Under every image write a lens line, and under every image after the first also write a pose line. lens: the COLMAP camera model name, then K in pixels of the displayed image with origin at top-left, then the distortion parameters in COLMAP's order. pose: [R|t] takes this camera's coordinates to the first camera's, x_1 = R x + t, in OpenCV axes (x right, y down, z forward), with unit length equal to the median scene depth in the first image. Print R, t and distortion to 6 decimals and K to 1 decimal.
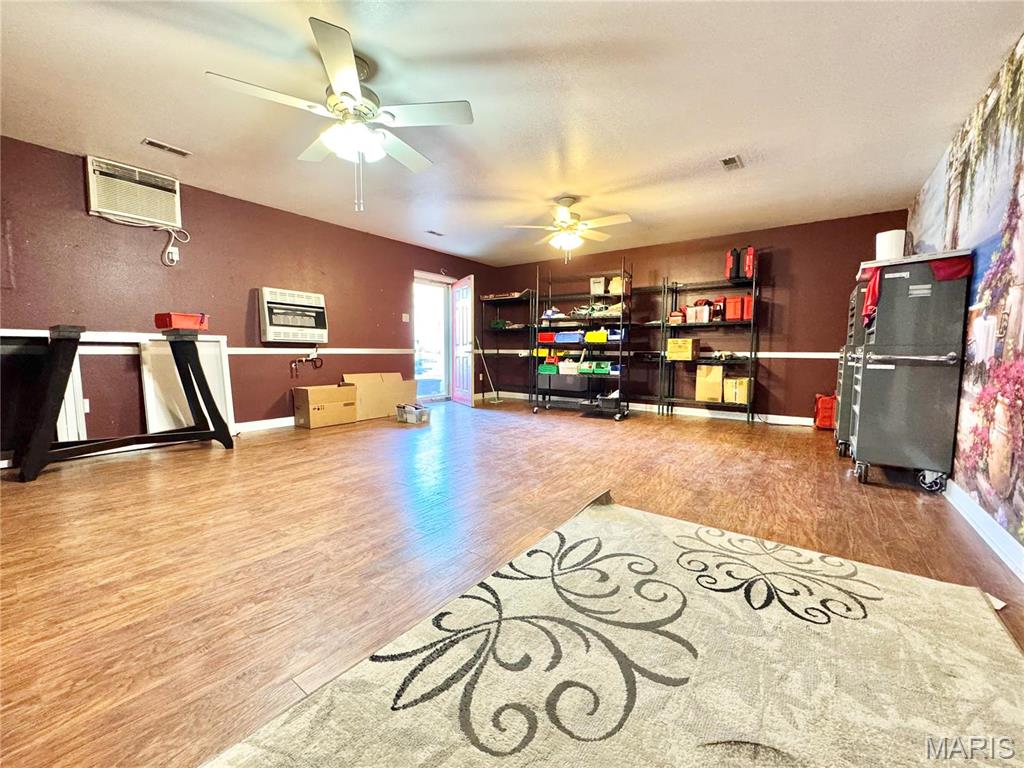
lens RADIAL K [[408.7, 0, 512.0], [0, 408.7, 384.0], [0, 0, 1]] dist [-0.000333, 0.000013]
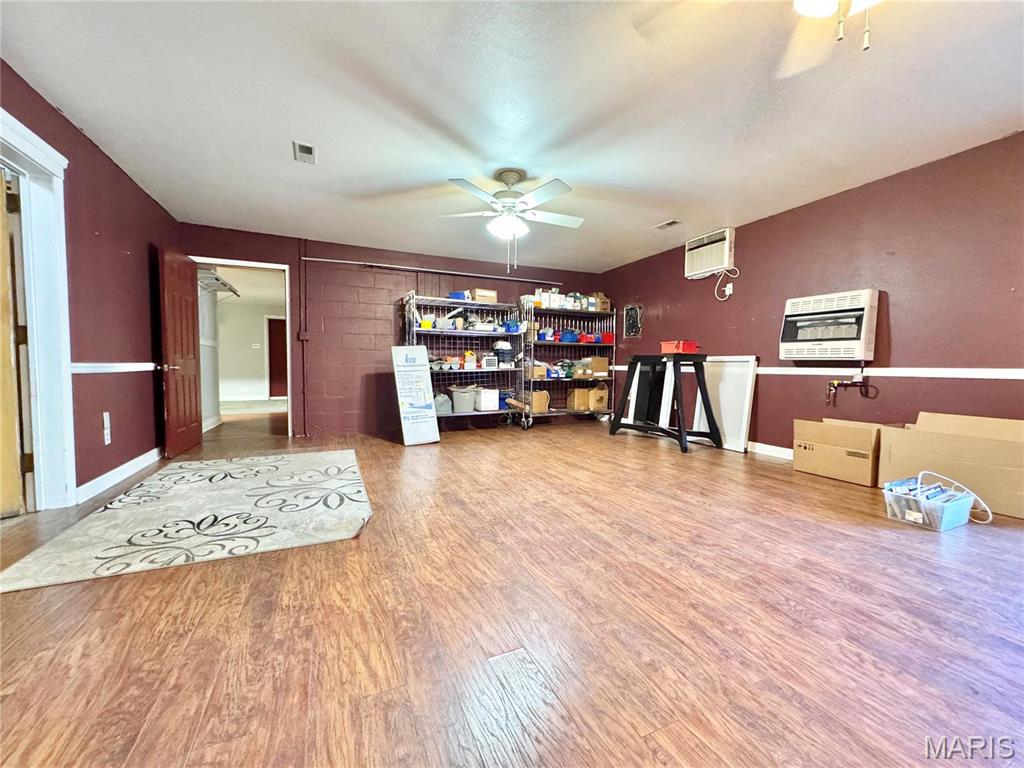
lens RADIAL K [[408.7, 0, 512.0], [0, 408.7, 384.0], [0, 0, 1]] dist [-0.000333, 0.000013]
pose [[-0.489341, 0.031124, -0.871537, 1.032537], [-0.079038, 0.993667, 0.079863, -0.168890], [0.868503, 0.107965, -0.483782, 2.027970]]
